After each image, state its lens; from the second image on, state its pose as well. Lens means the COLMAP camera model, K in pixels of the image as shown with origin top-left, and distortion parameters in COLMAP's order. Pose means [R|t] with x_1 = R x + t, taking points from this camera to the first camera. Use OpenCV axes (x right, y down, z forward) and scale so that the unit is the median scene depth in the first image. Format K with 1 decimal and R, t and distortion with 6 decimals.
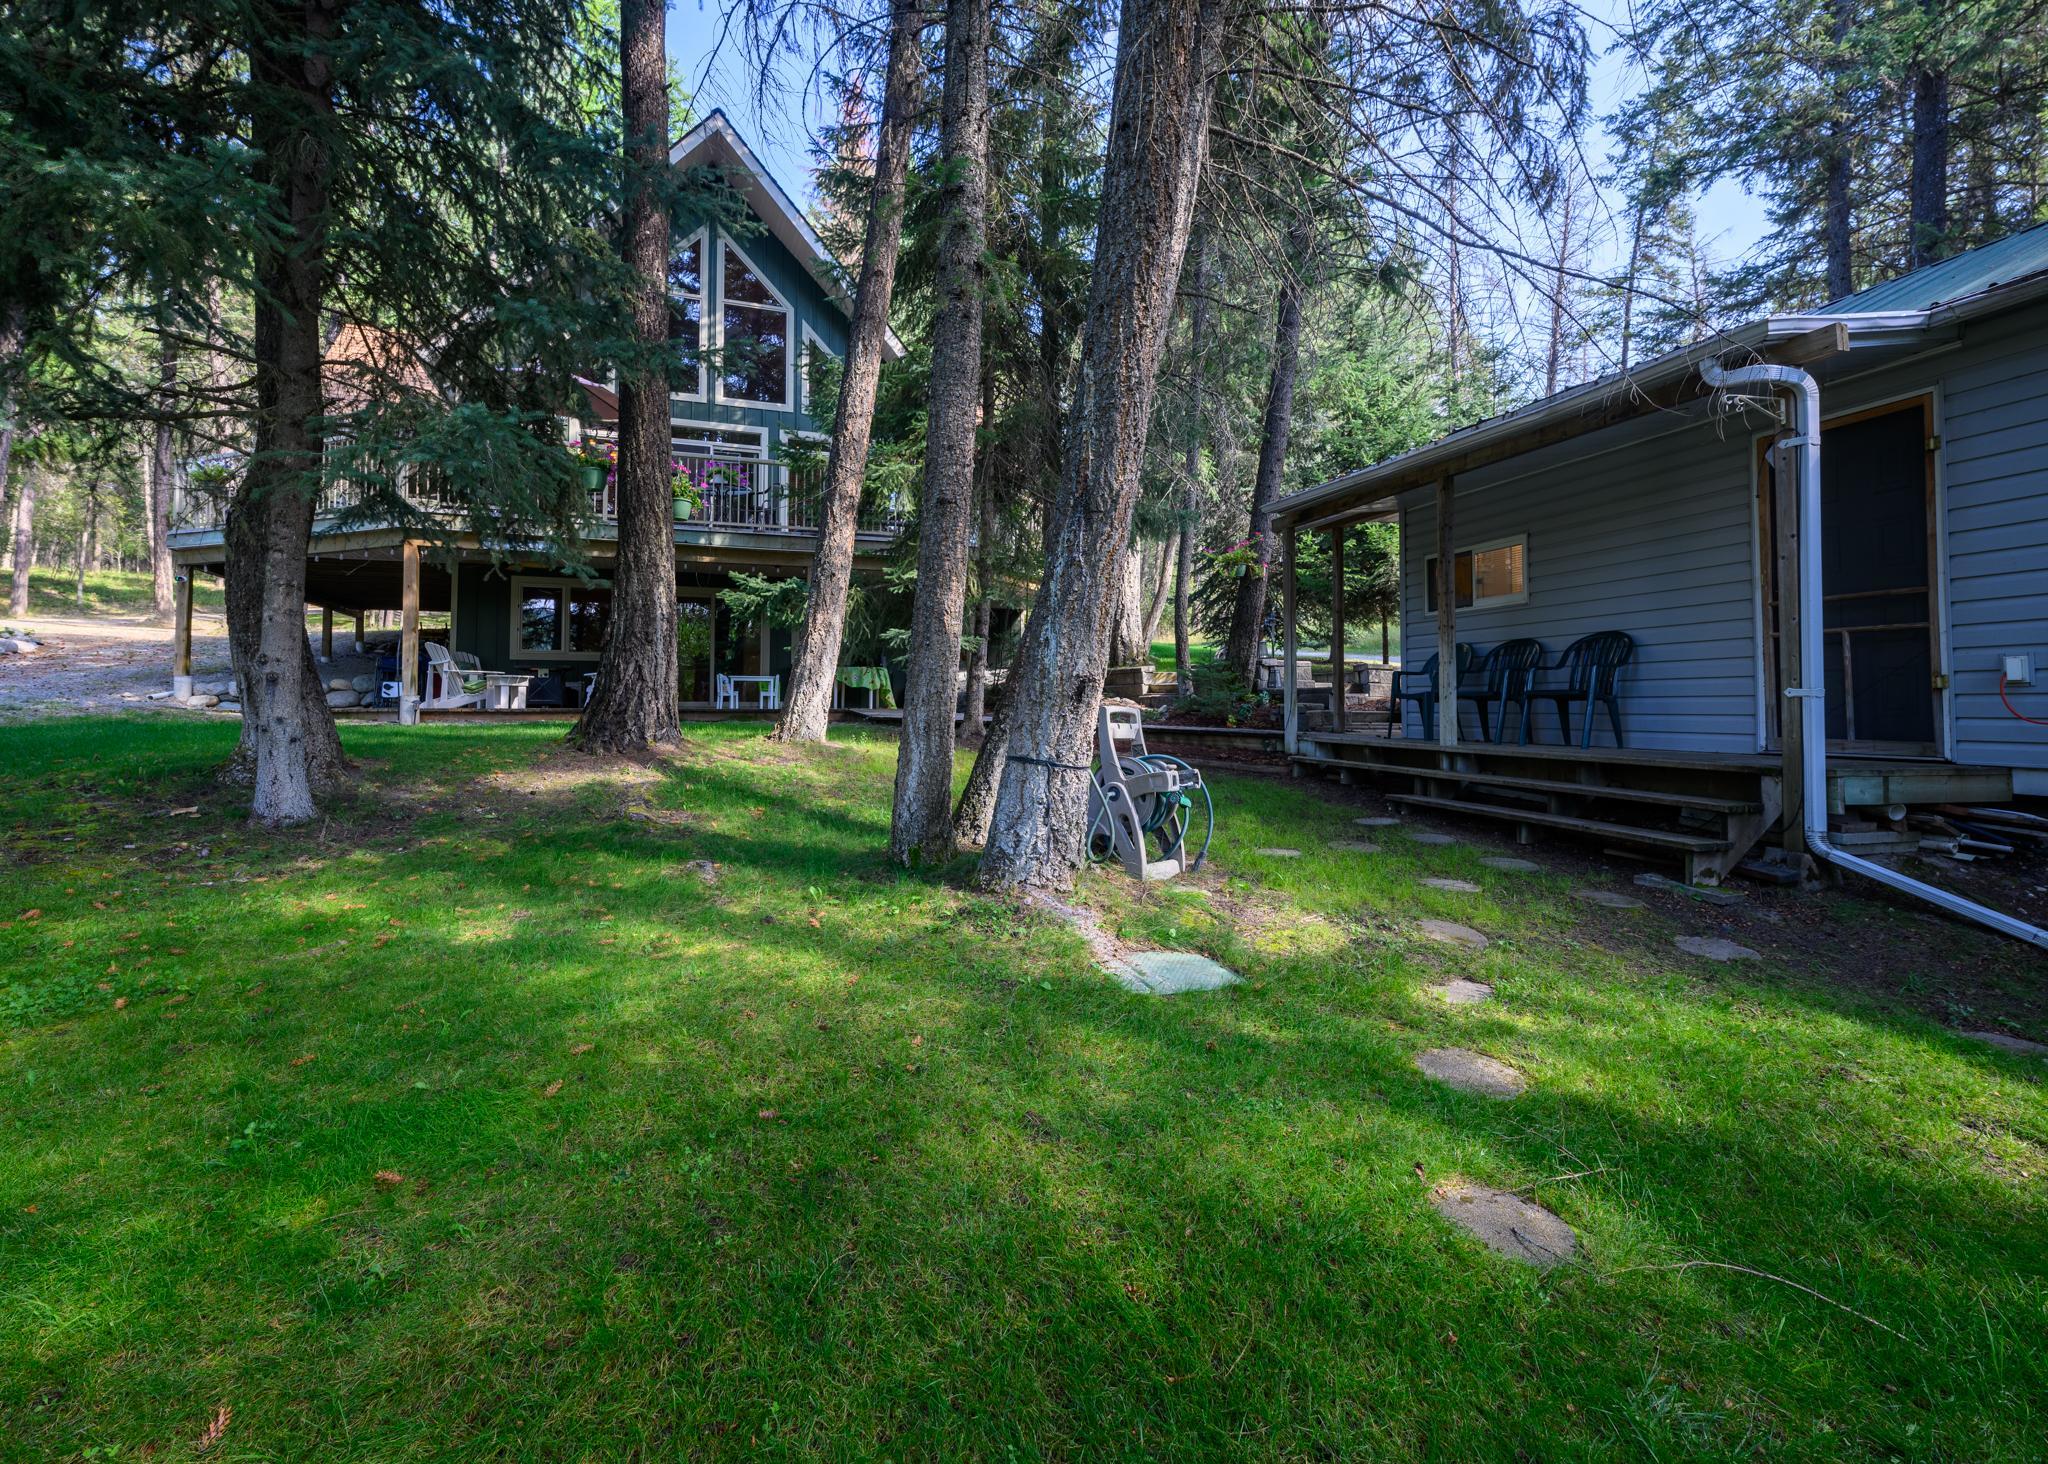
lens RADIAL K [[858.3, 0, 993.8], [0, 858.3, 676.4], [0, 0, 1]] dist [-0.004748, -0.000432]
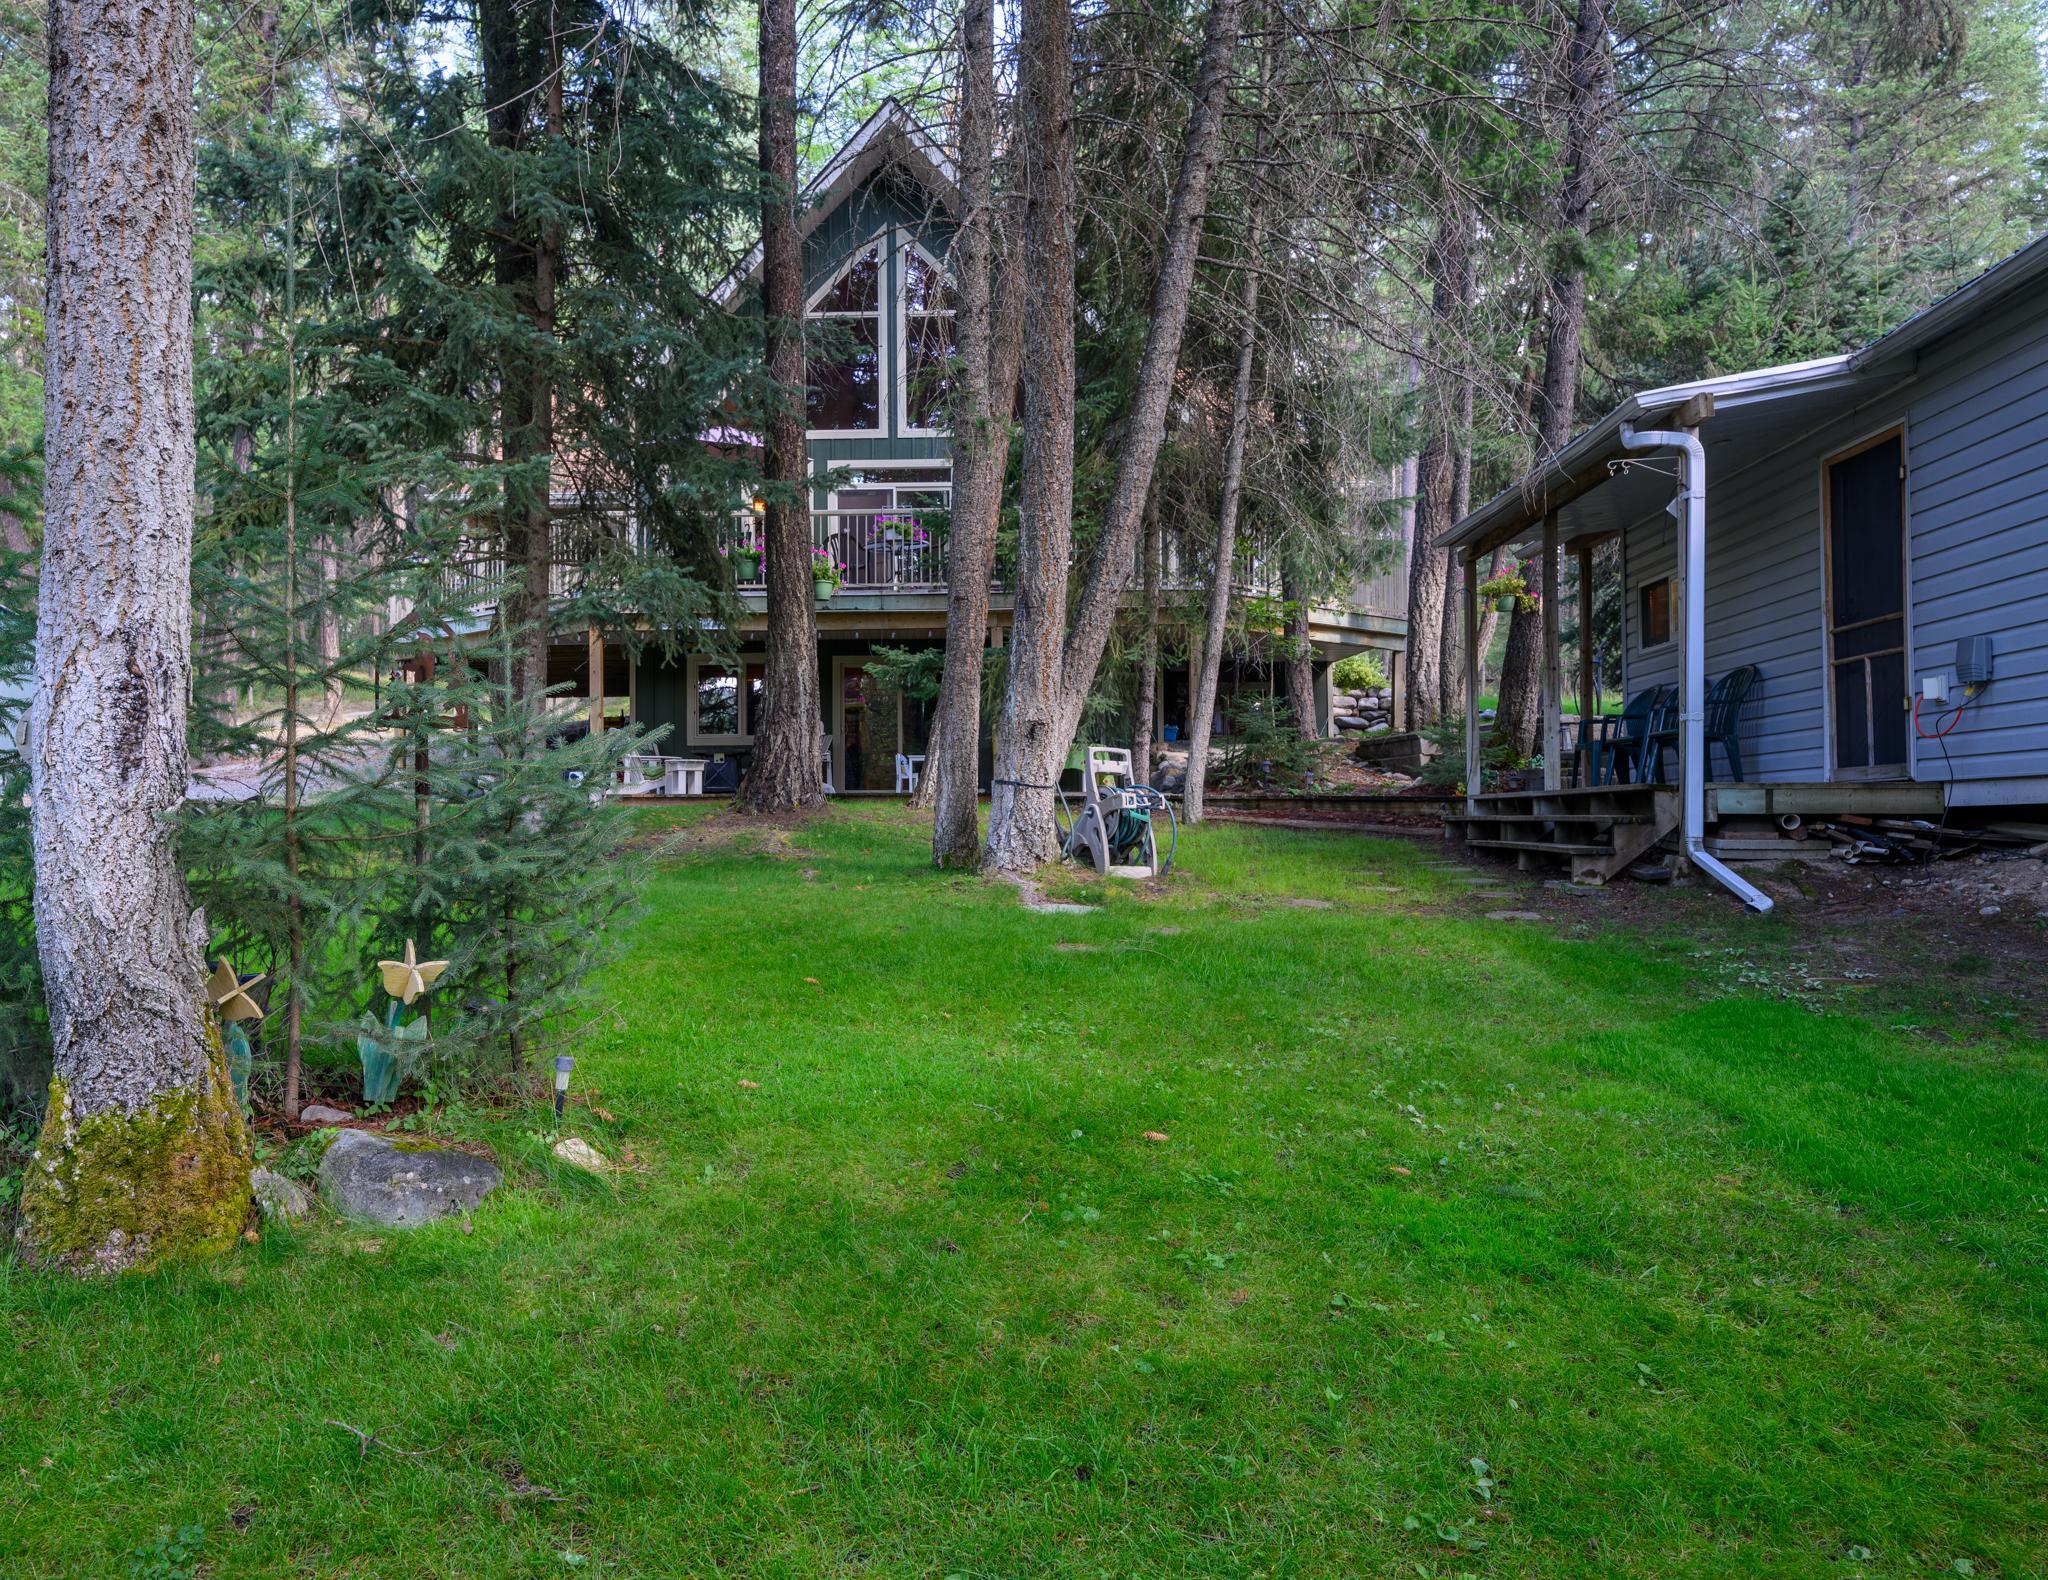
lens RADIAL K [[1609.4, 0, 1023.4], [0, 1609.4, 797.4], [0, 0, 1]] dist [-0.045059, -0.000262]
pose [[0.950702, -0.021764, -0.309342, 0.517639], [0.023296, 0.999728, 0.001261, 0.069771], [0.309230, -0.008405, 0.950950, -0.880085]]
